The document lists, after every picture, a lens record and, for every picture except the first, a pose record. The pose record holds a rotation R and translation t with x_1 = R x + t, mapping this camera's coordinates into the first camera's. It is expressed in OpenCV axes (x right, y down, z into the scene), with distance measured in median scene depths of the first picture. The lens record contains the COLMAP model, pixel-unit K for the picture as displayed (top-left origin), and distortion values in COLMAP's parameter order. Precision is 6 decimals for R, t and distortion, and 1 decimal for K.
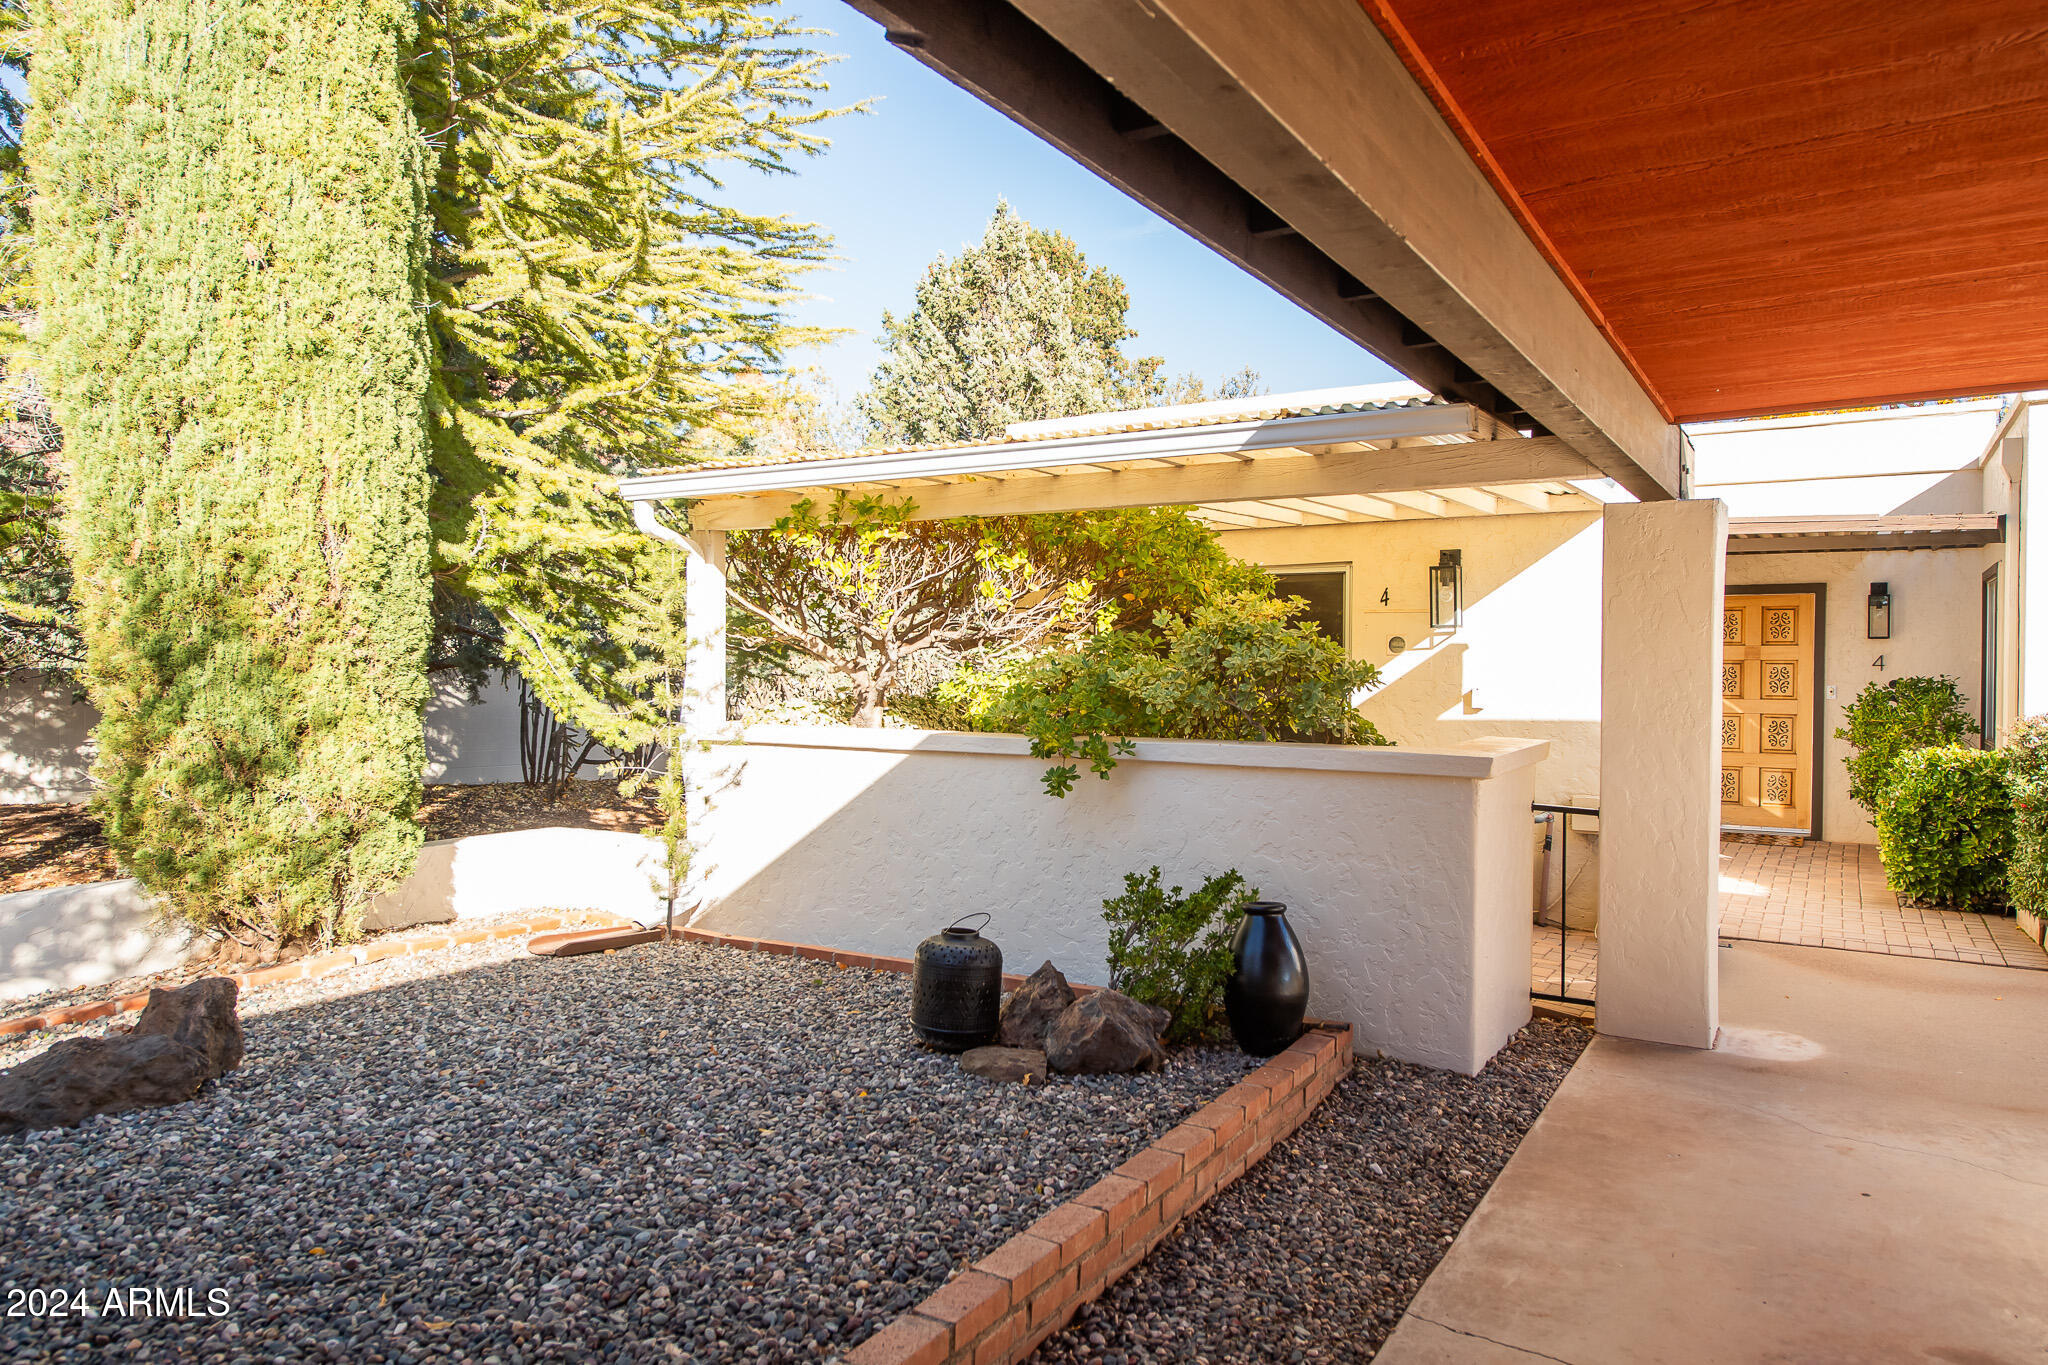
lens RADIAL K [[1323.8, 0, 1024.0], [0, 1323.8, 682.5], [0, 0, 1]] dist [0.004183, 0.000841]
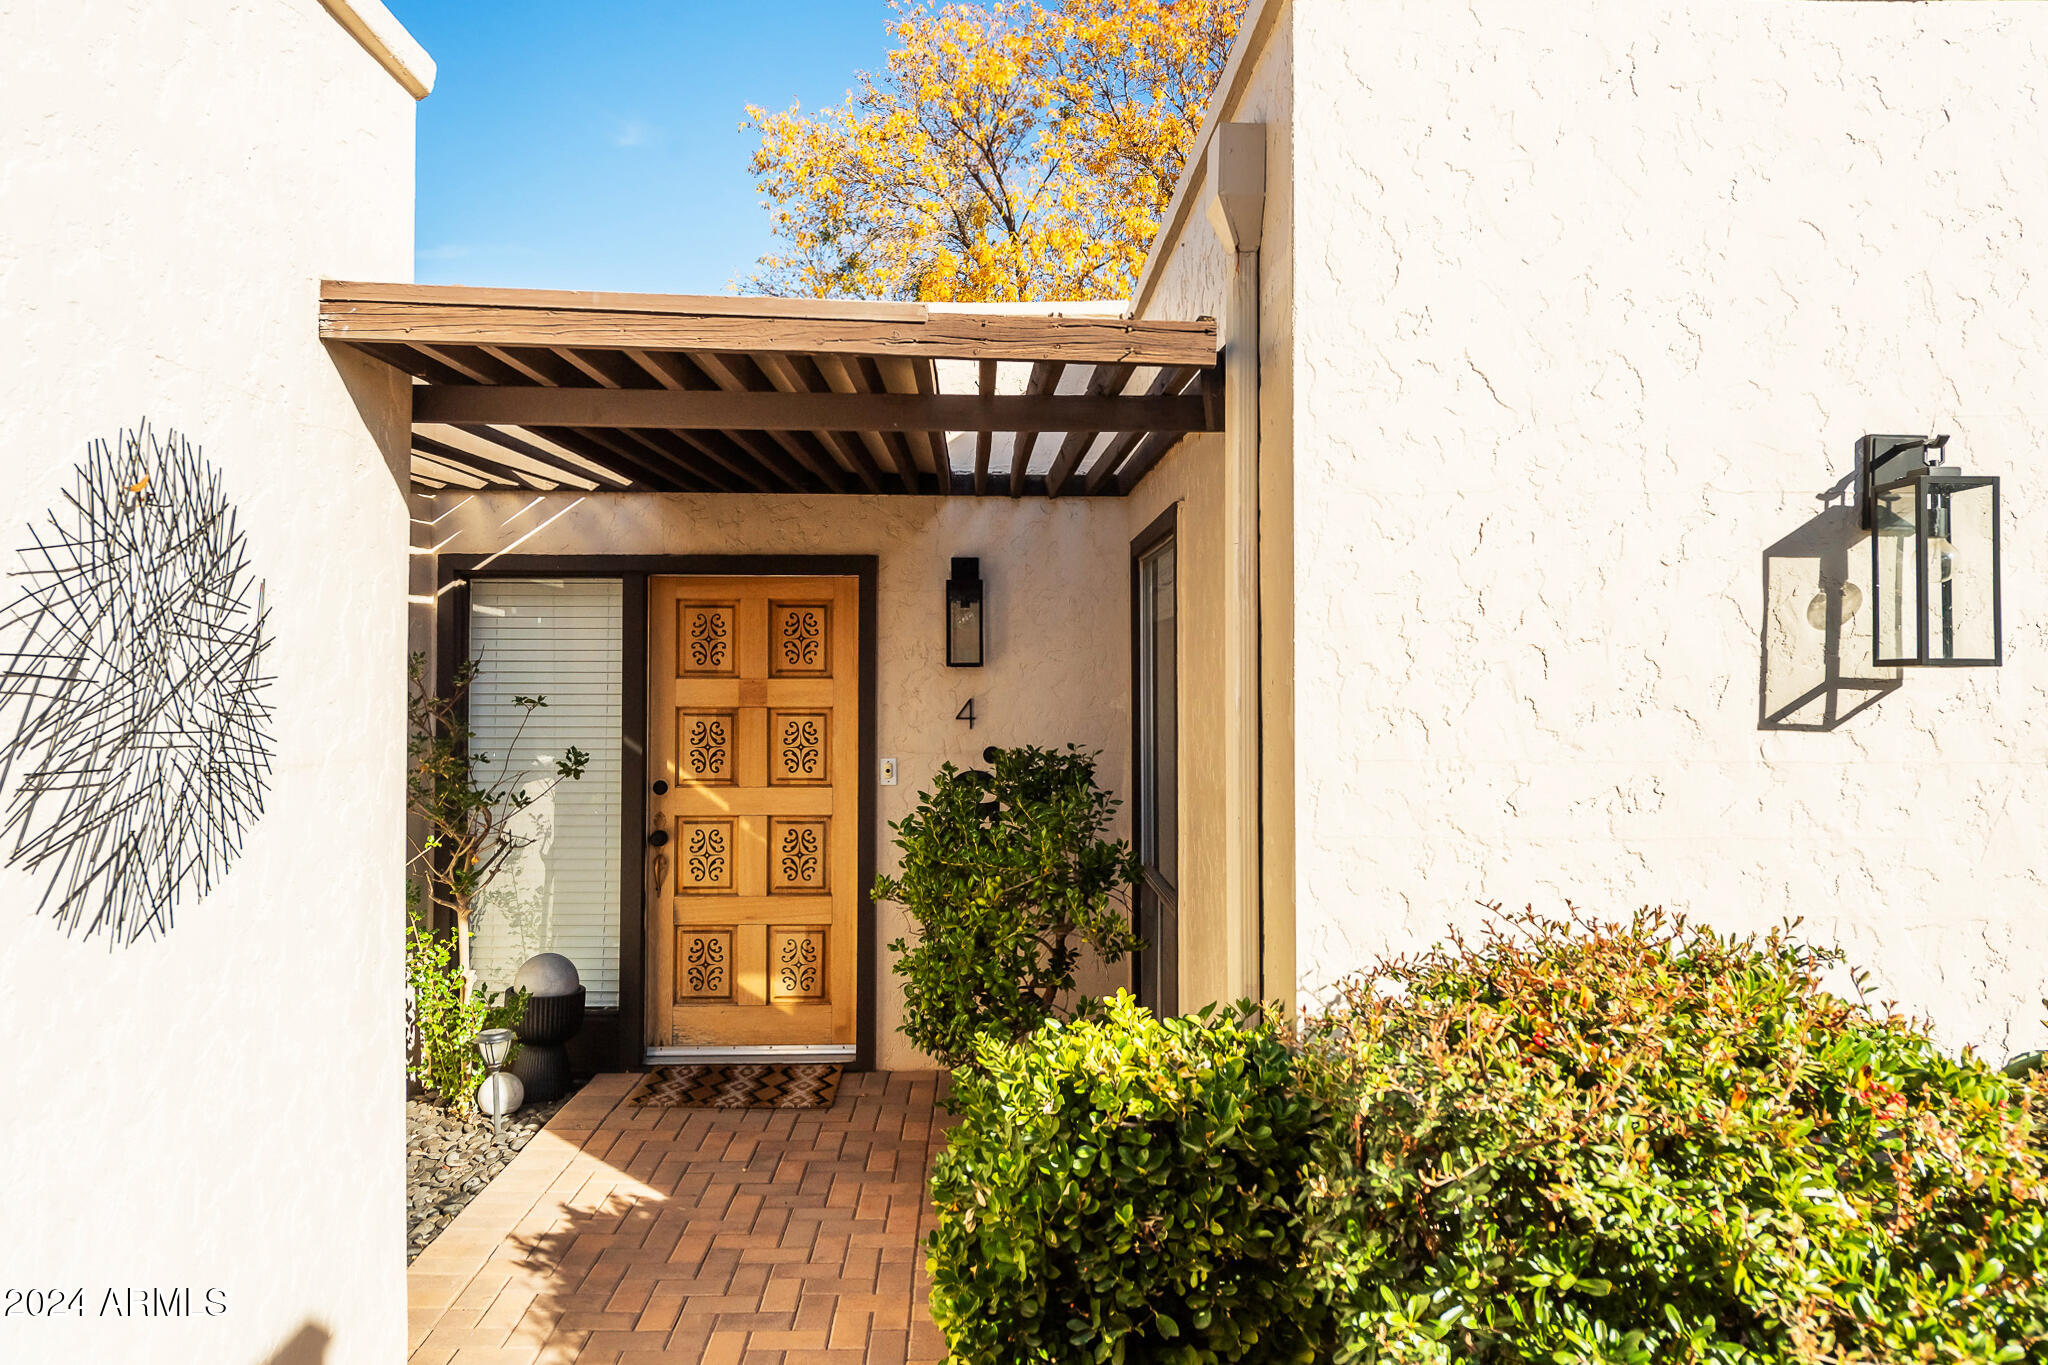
lens RADIAL K [[1323.8, 0, 1024.0], [0, 1323.8, 682.5], [0, 0, 1]] dist [0.004183, 0.000841]
pose [[0.830929, -0.007227, 0.556332, 0.371386], [0.009908, 0.999949, -0.001809, -0.025228], [-0.556291, 0.007015, 0.830958, 0.552149]]
